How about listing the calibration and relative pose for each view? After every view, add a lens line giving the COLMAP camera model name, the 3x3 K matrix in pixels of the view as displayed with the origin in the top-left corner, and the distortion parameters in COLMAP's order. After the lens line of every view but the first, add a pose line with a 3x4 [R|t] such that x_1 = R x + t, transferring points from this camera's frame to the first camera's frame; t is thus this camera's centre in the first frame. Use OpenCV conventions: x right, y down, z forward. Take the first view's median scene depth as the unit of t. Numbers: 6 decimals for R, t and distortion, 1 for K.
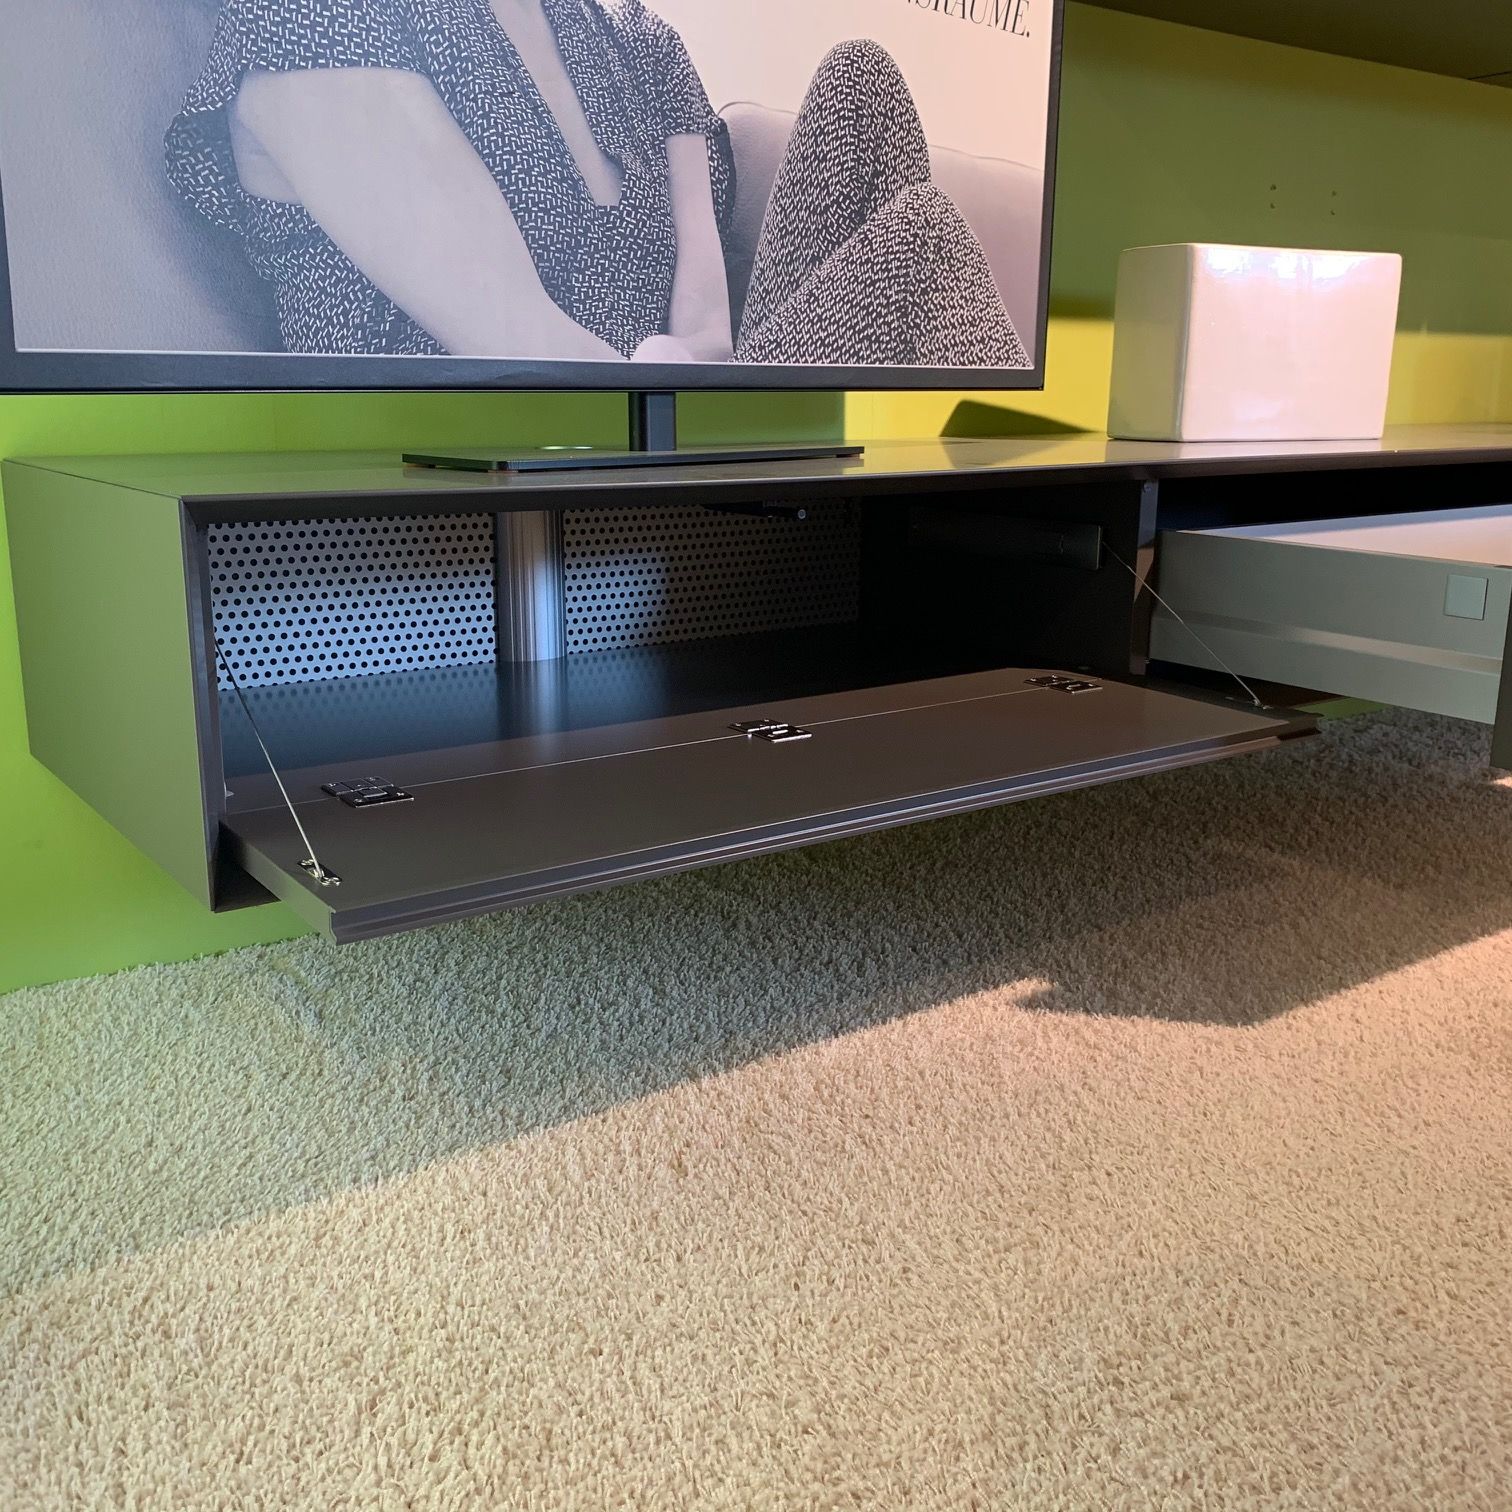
lens RADIAL K [[1542.0, 0, 754.3], [0, 1542.0, 724.2], [0, 0, 1]] dist [0.013576, -0.017974]
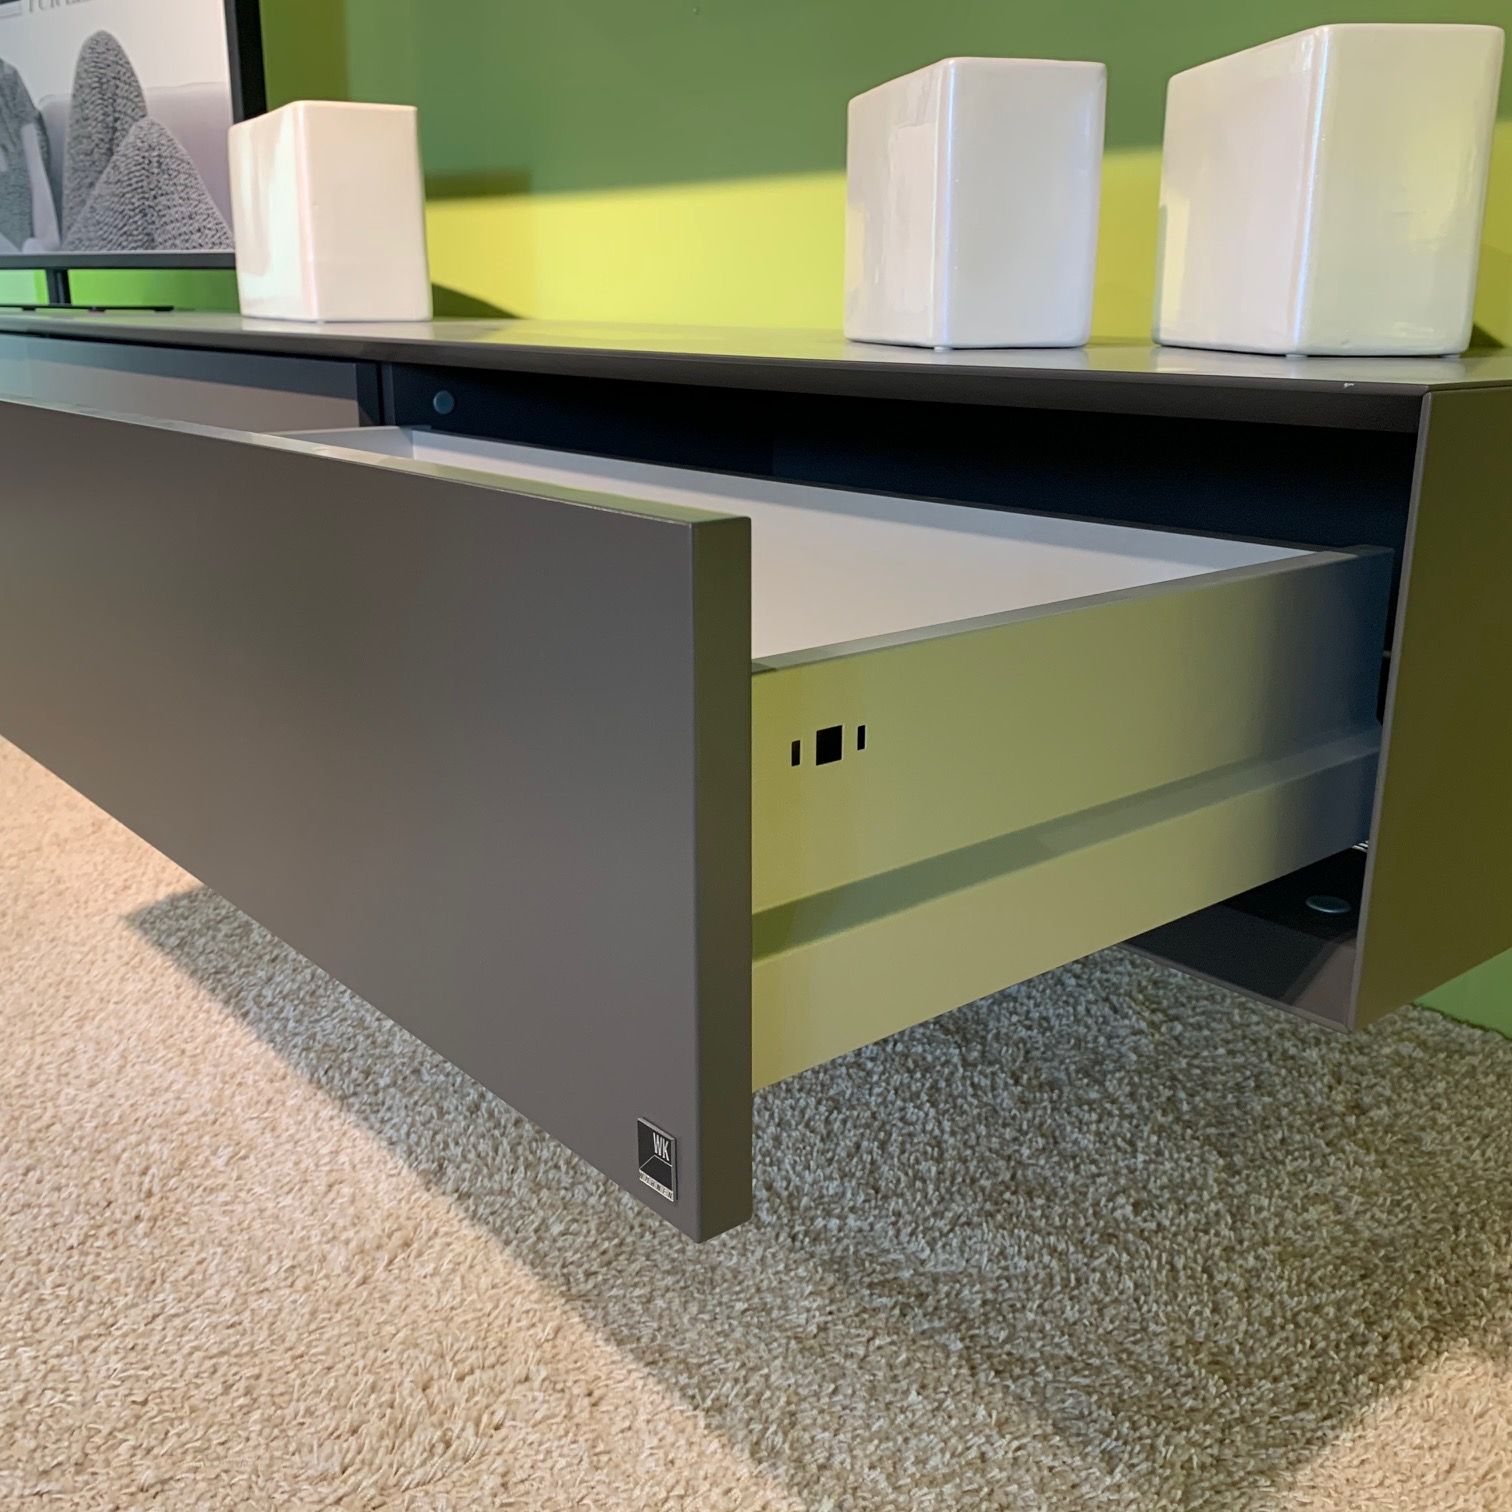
lens RADIAL K [[1542.0, 0, 754.3], [0, 1542.0, 724.2], [0, 0, 1]] dist [0.013576, -0.017974]
pose [[0.076902, 0.271703, -0.959304, 1.757826], [-0.218088, 0.943438, 0.249726, -0.324468], [0.972895, 0.190008, 0.131807, 1.560601]]
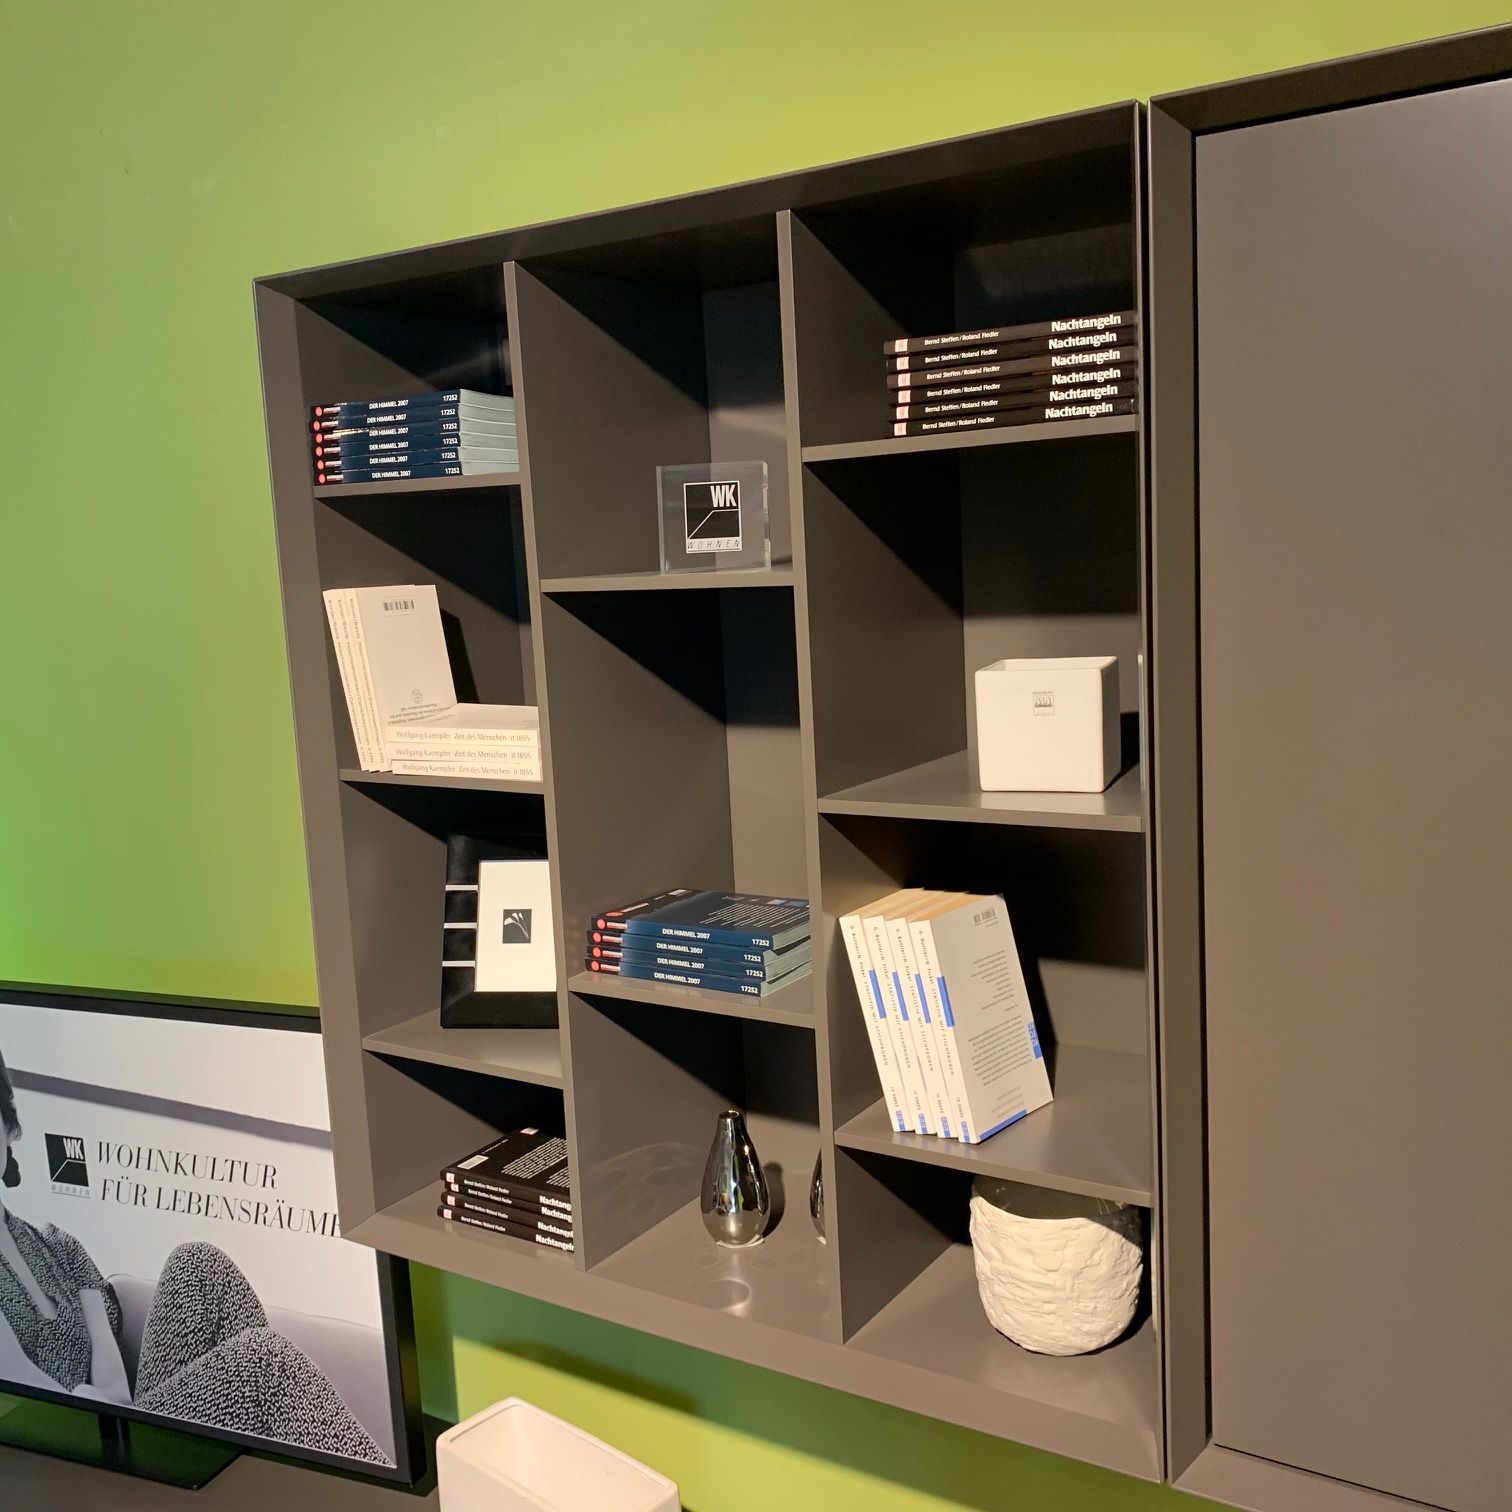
lens RADIAL K [[1542.0, 0, 754.3], [0, 1542.0, 724.2], [0, 0, 1]] dist [0.013576, -0.017974]
pose [[0.363229, 0.111430, -0.925013, 1.671213], [-0.145384, 0.987439, 0.061861, -1.144445], [0.920287, 0.112013, 0.374866, 0.875301]]
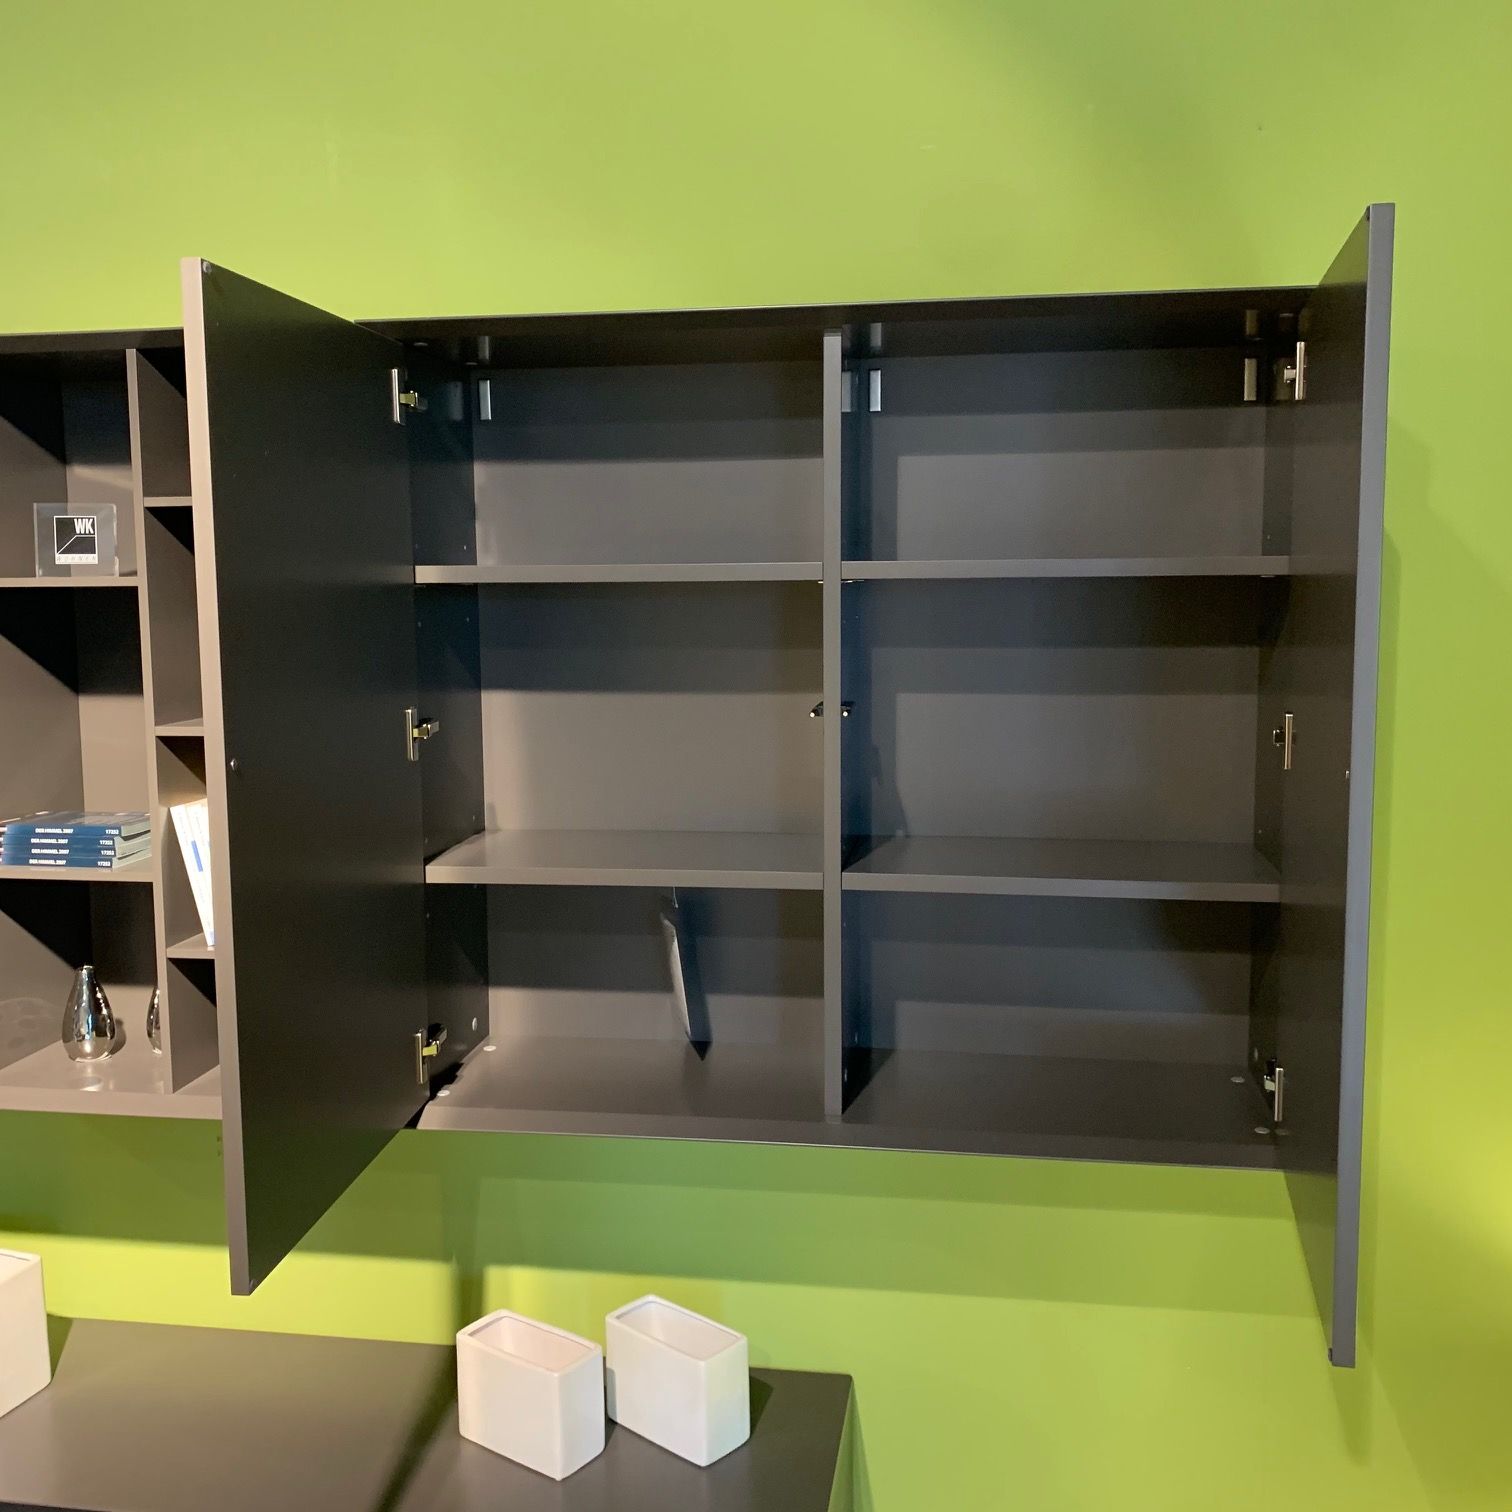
lens RADIAL K [[1542.0, 0, 754.3], [0, 1542.0, 724.2], [0, 0, 1]] dist [0.013576, -0.017974]
pose [[0.716871, 0.079155, -0.692698, 2.259643], [-0.141768, 0.989327, -0.033665, -1.074663], [0.682640, 0.122336, 0.720442, 0.591963]]
